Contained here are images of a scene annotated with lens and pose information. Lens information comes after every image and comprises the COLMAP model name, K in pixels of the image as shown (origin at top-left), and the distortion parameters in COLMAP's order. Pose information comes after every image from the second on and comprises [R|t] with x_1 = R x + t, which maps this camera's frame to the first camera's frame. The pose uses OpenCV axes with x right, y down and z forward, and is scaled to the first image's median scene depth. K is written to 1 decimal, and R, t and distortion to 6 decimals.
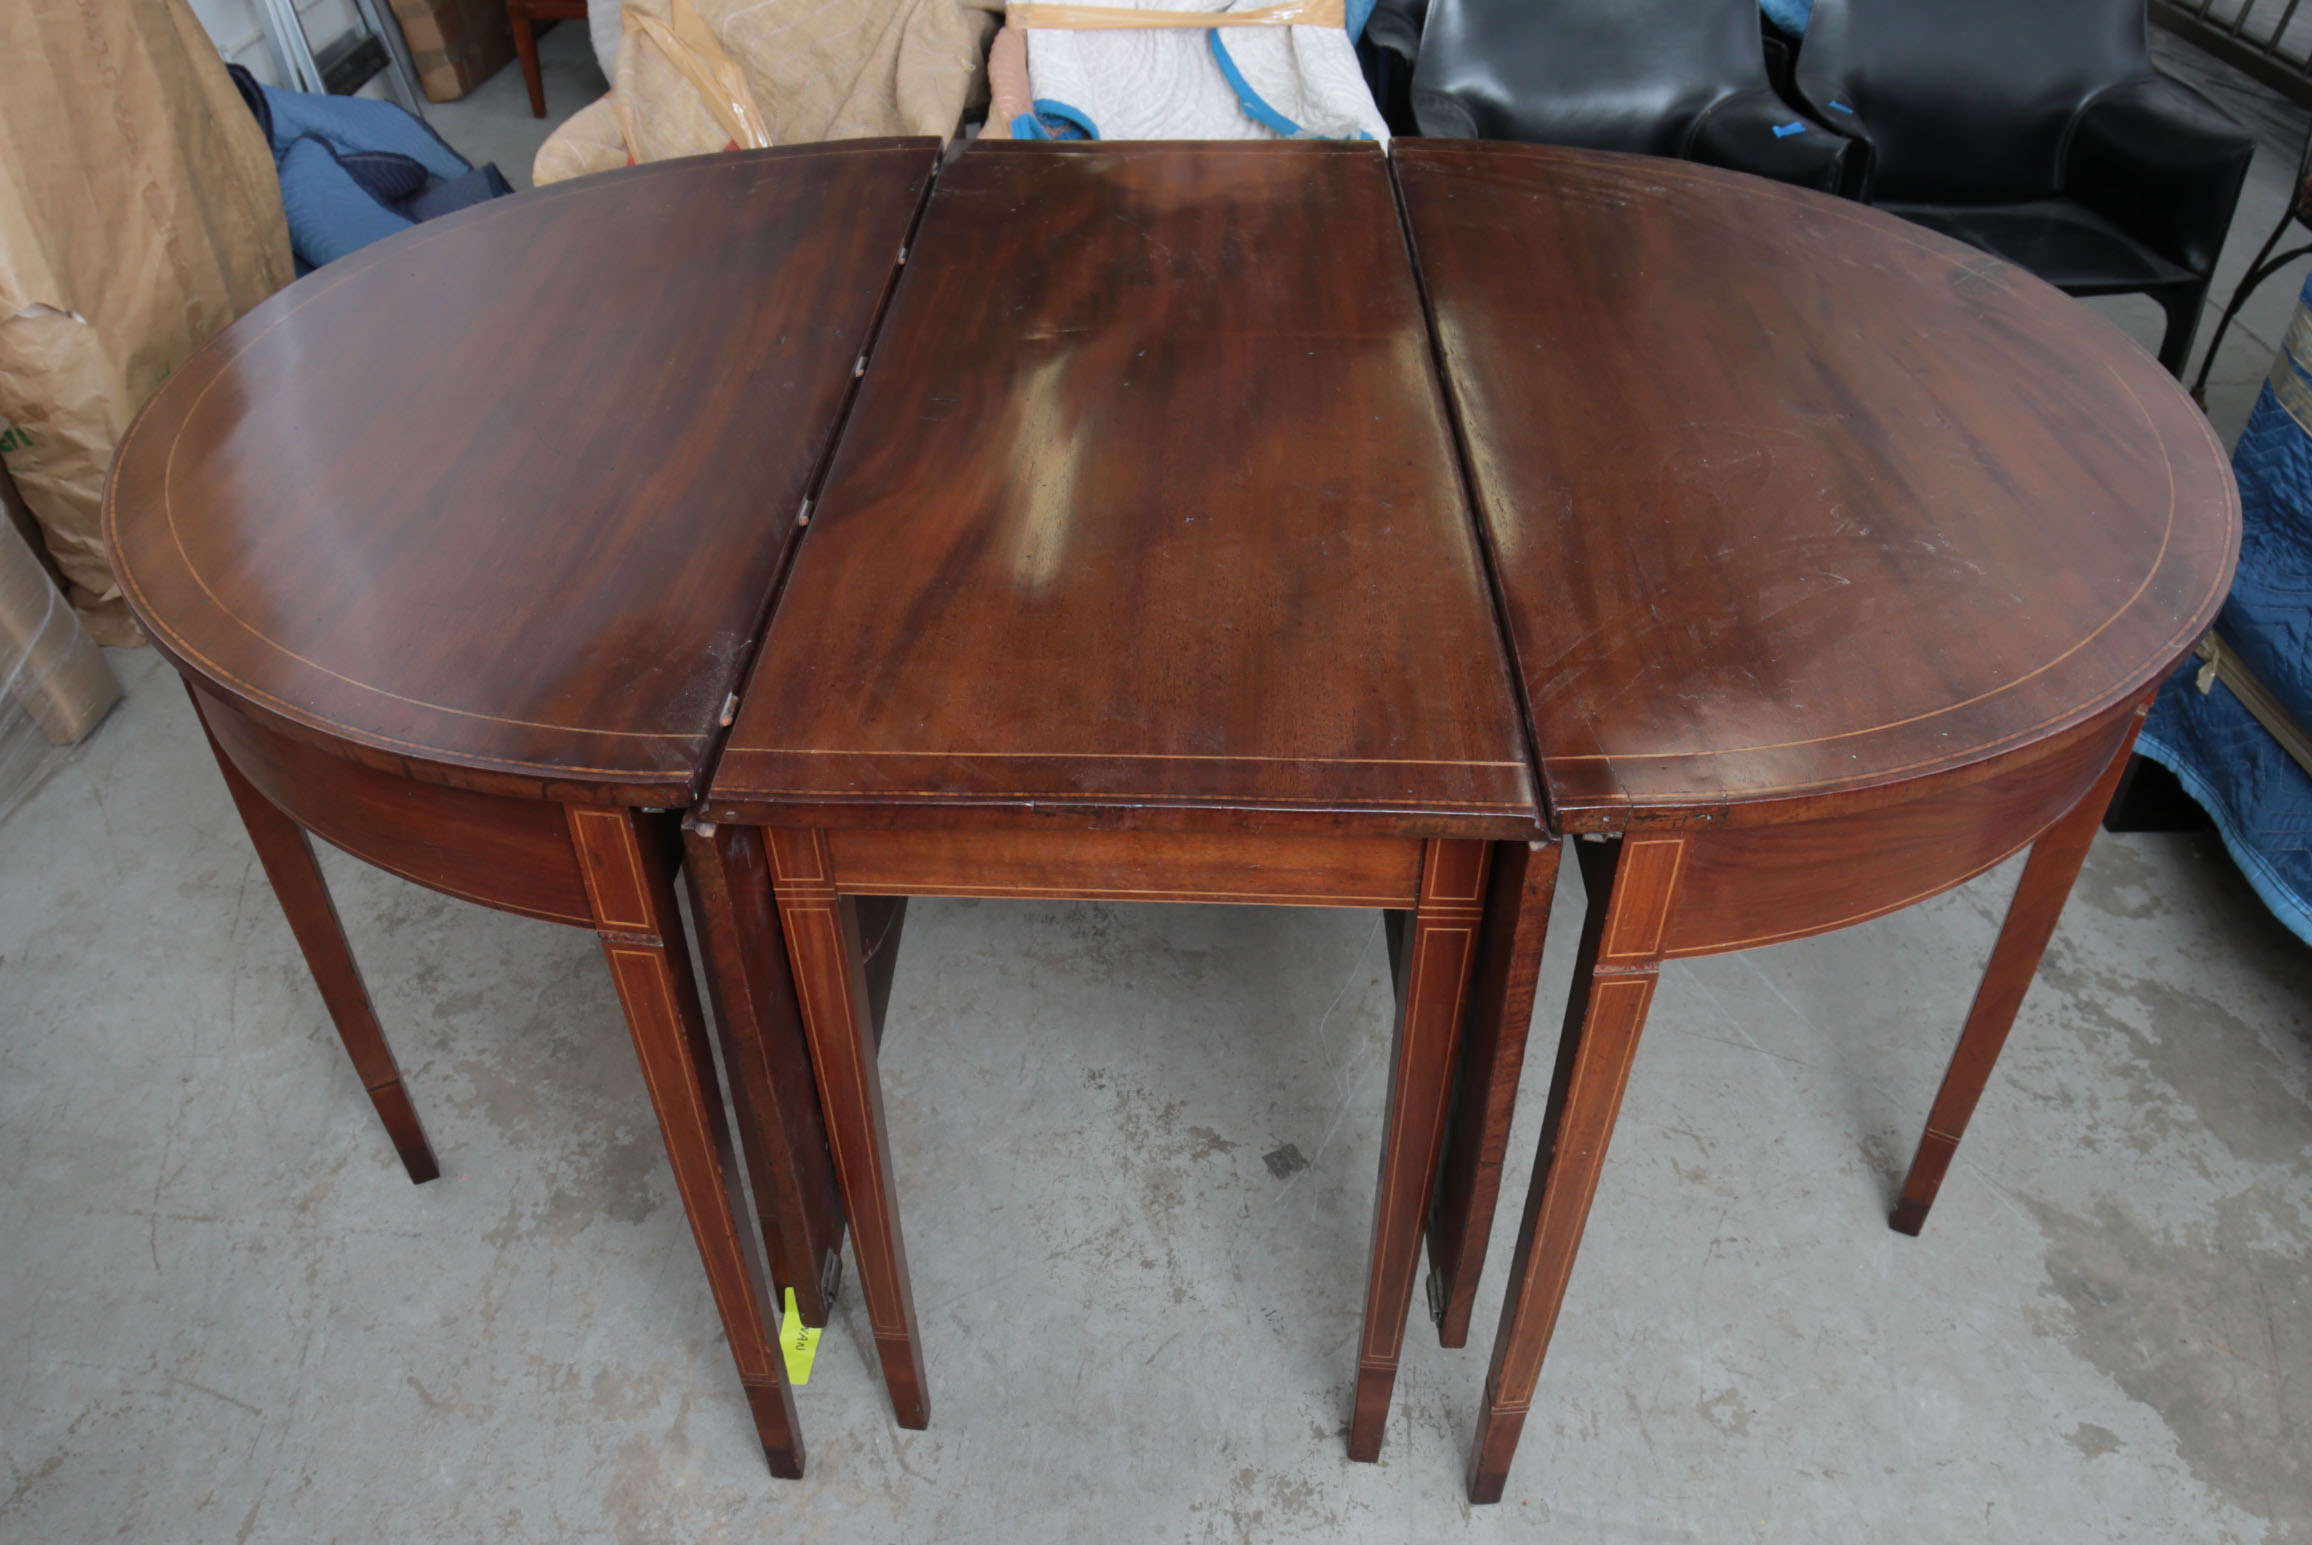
lens RADIAL K [[1747.7, 0, 1108.7], [0, 1747.7, 799.1], [0, 0, 1]] dist [-0.030981, -0.004532]
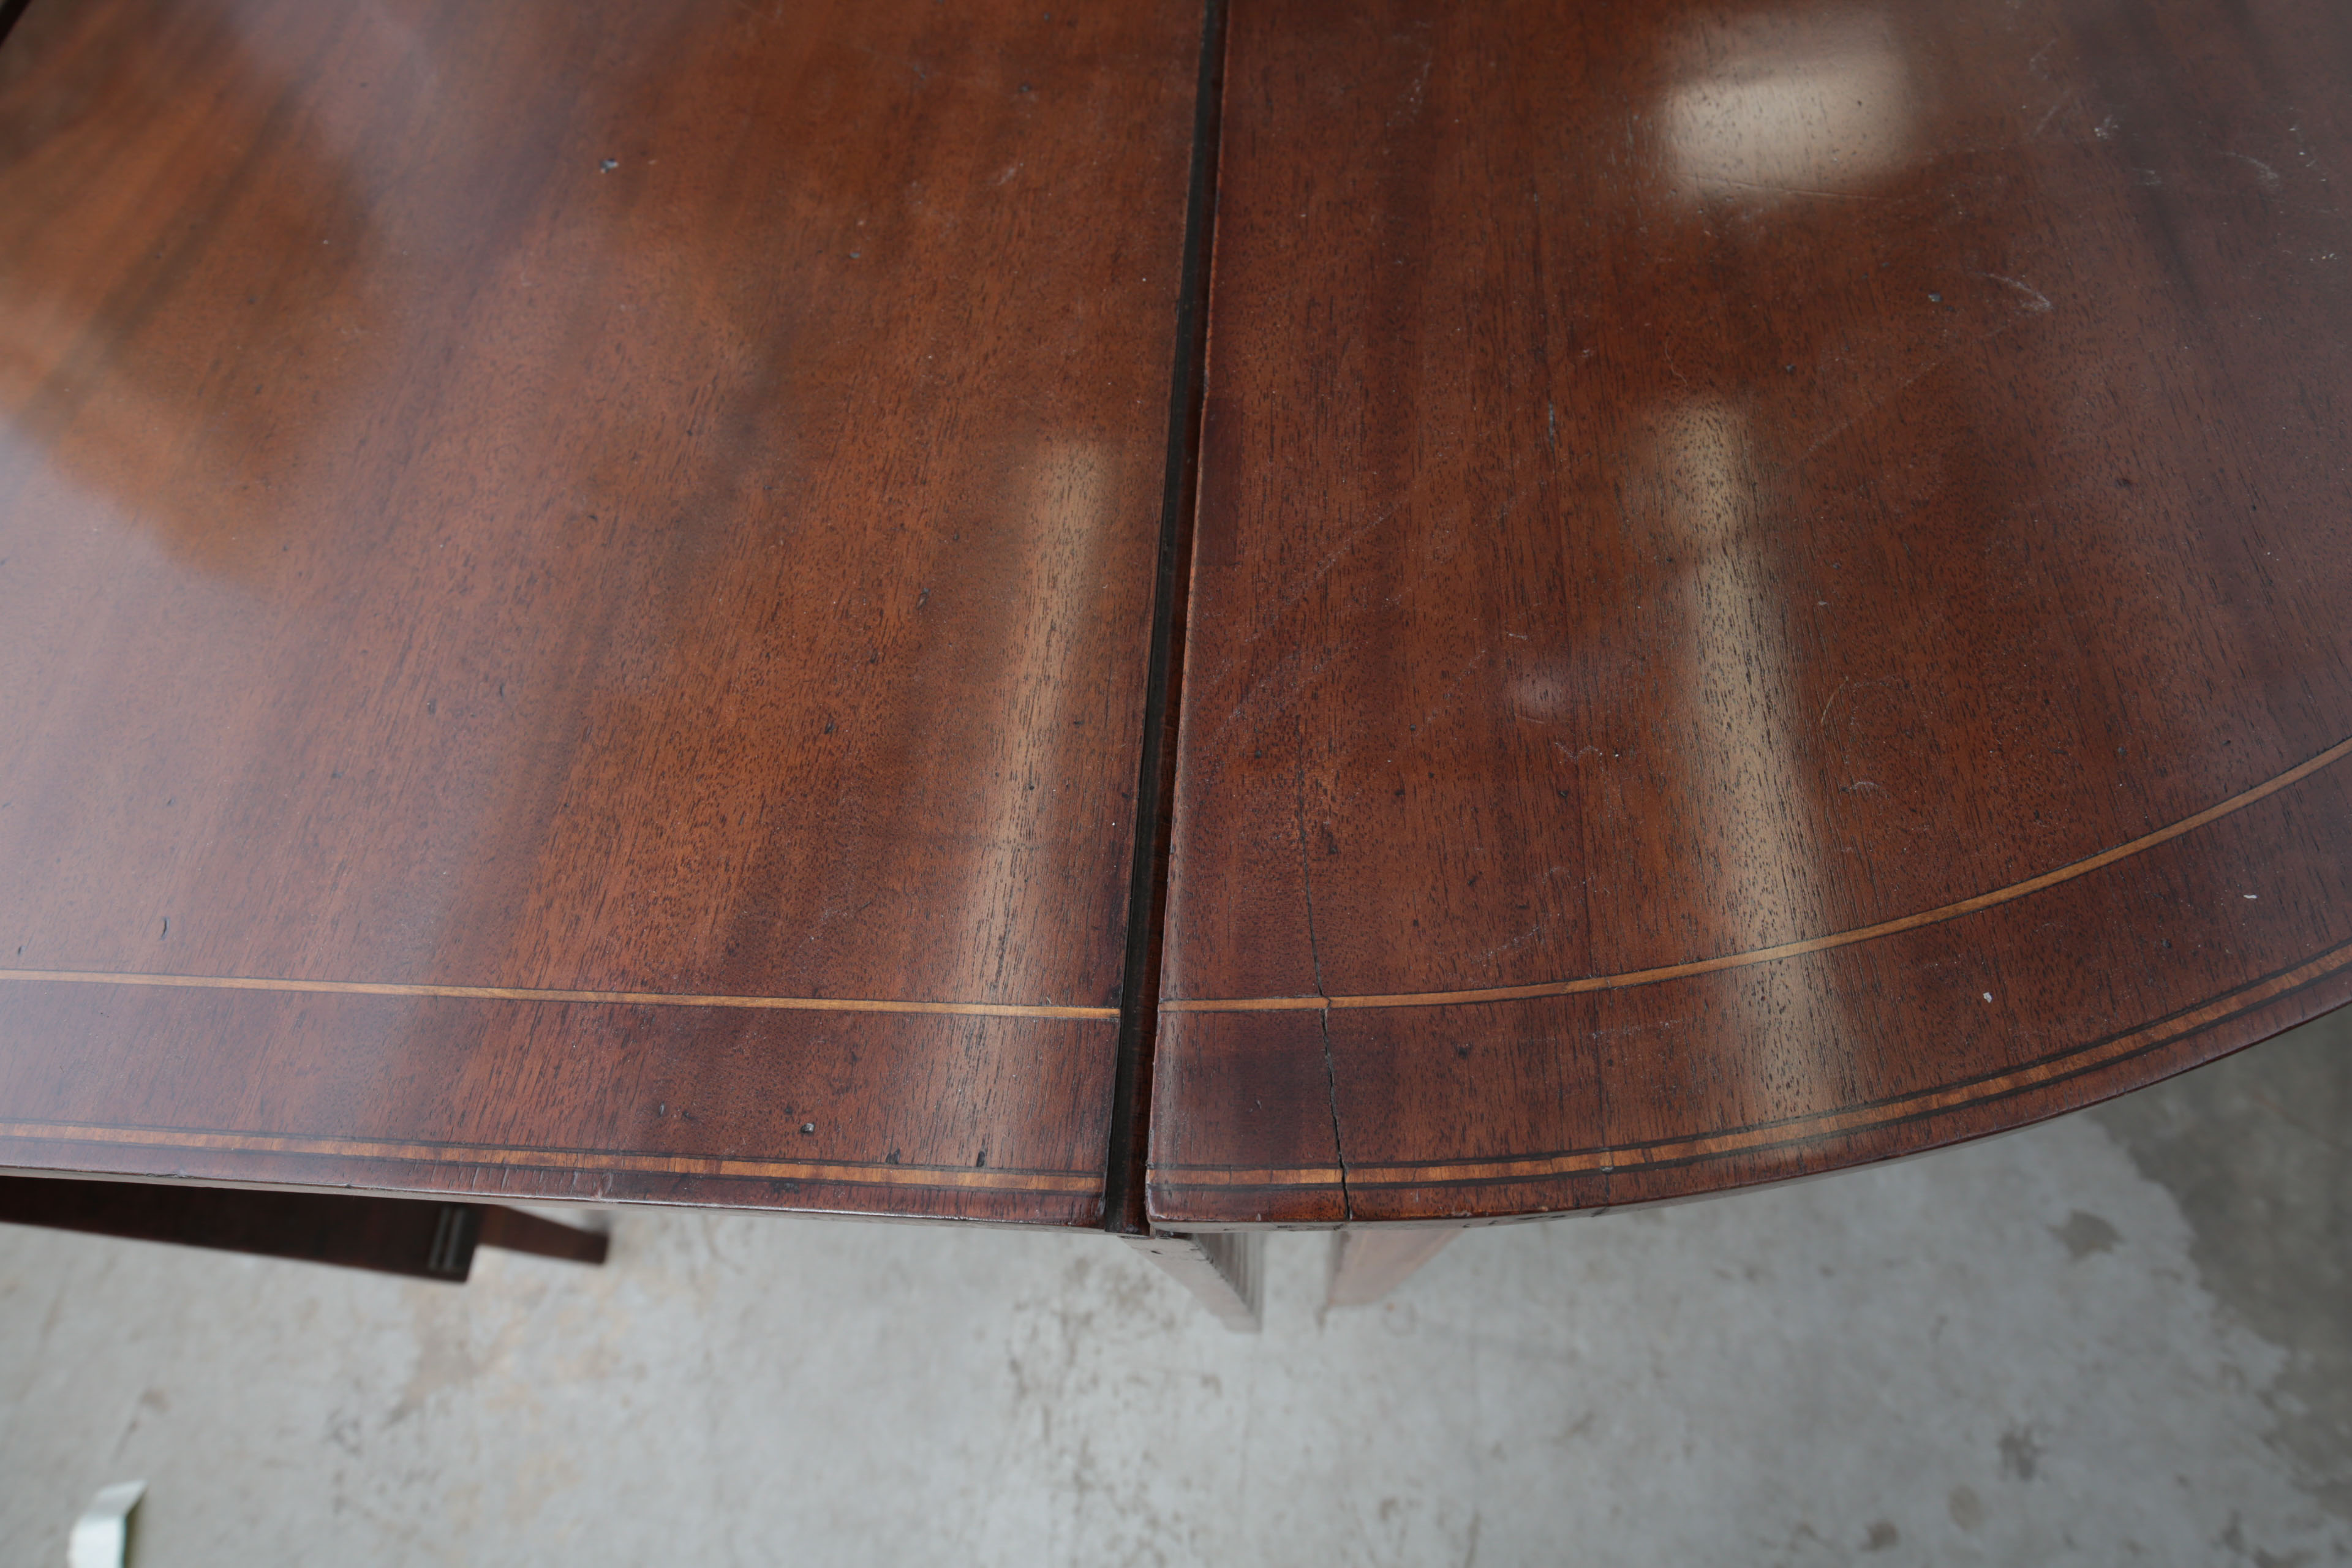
lens RADIAL K [[1323.3, 0, 1184.5], [0, 1323.3, 783.6], [0, 0, 1]] dist [-0.019345, 0.001696]
pose [[0.997001, -0.022650, -0.073998, 0.248843], [0.054043, 0.888197, 0.456273, -0.182828], [0.055390, -0.458904, 0.886758, 0.679877]]
